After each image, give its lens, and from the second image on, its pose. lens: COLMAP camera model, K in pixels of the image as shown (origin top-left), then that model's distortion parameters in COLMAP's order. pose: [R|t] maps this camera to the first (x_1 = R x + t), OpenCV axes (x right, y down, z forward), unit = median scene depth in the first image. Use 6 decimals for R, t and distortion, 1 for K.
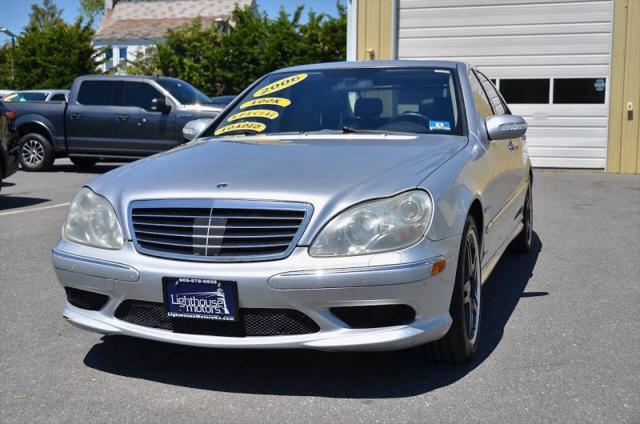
lens RADIAL K [[844.5, 0, 320.0], [0, 844.5, 212.0], [0, 0, 1]] dist [0.002181, 0.022375]
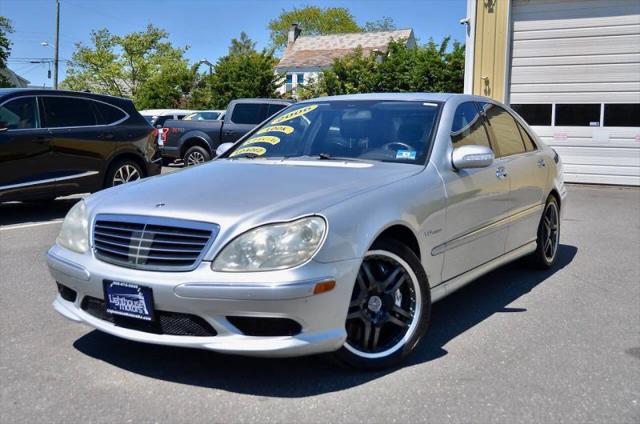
lens RADIAL K [[722.9, 0, 307.8], [0, 722.9, 212.4], [0, 0, 1]] dist [-0.017497, 0.016604]
pose [[0.969481, 0.041029, -0.241708, 0.327203], [-0.041083, 0.999144, 0.004821, -0.033907], [0.241699, 0.005256, 0.970337, 0.066899]]
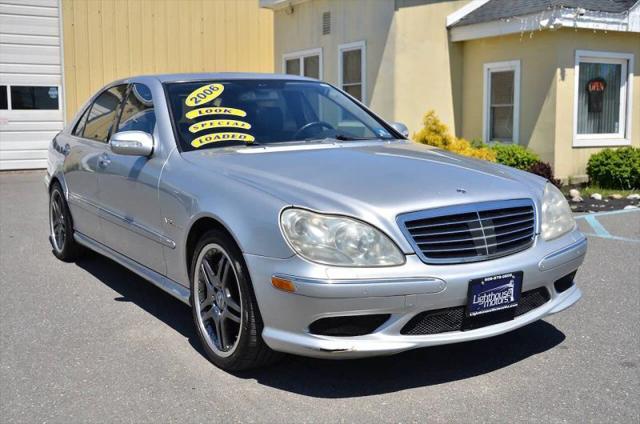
lens RADIAL K [[749.4, 0, 324.2], [0, 749.4, 211.8], [0, 0, 1]] dist [-0.015247, 0.006437]
pose [[0.626103, -0.103830, 0.772796, -0.974922], [0.095685, 0.993835, 0.056007, -0.075482], [-0.773847, 0.038879, 0.632178, 0.519671]]
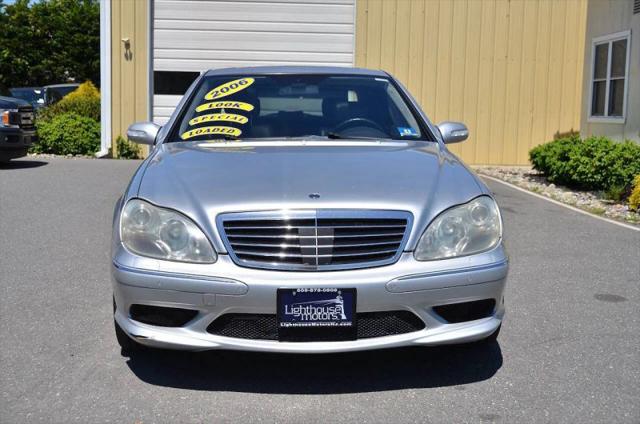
lens RADIAL K [[844.5, 0, 320.0], [0, 844.5, 212.0], [0, 0, 1]] dist [0.002181, 0.022375]
pose [[0.926666, -0.033417, 0.374398, -0.493249], [0.027361, 0.999395, 0.021481, -0.033577], [-0.374889, -0.009662, 0.927019, 0.039915]]
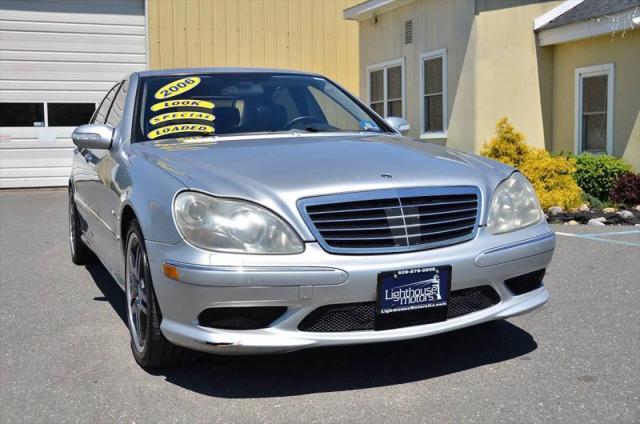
lens RADIAL K [[771.7, 0, 320.0], [0, 771.7, 212.0], [0, 0, 1]] dist [-0.018423, 0.018906]
pose [[0.750818, -0.074768, 0.656263, -0.763956], [0.092839, 0.995655, 0.007219, -0.003039], [-0.653952, 0.055507, 0.754497, 0.369418]]
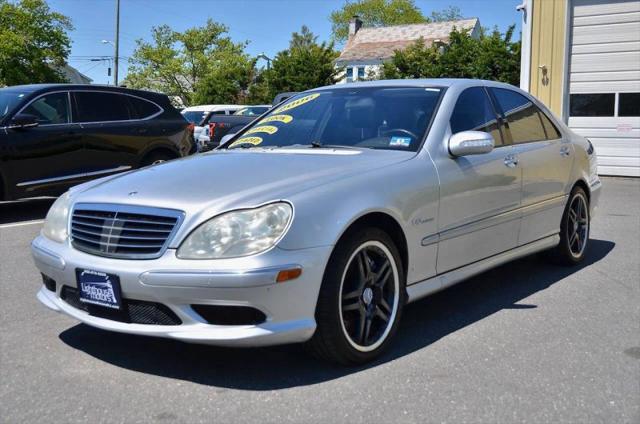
lens RADIAL K [[749.4, 0, 324.2], [0, 749.4, 211.8], [0, 0, 1]] dist [-0.015247, 0.006437]
pose [[0.950350, 0.038793, -0.308755, 0.452524], [-0.038367, 0.999236, 0.007453, -0.022629], [0.308808, 0.004763, 0.951112, 0.095486]]
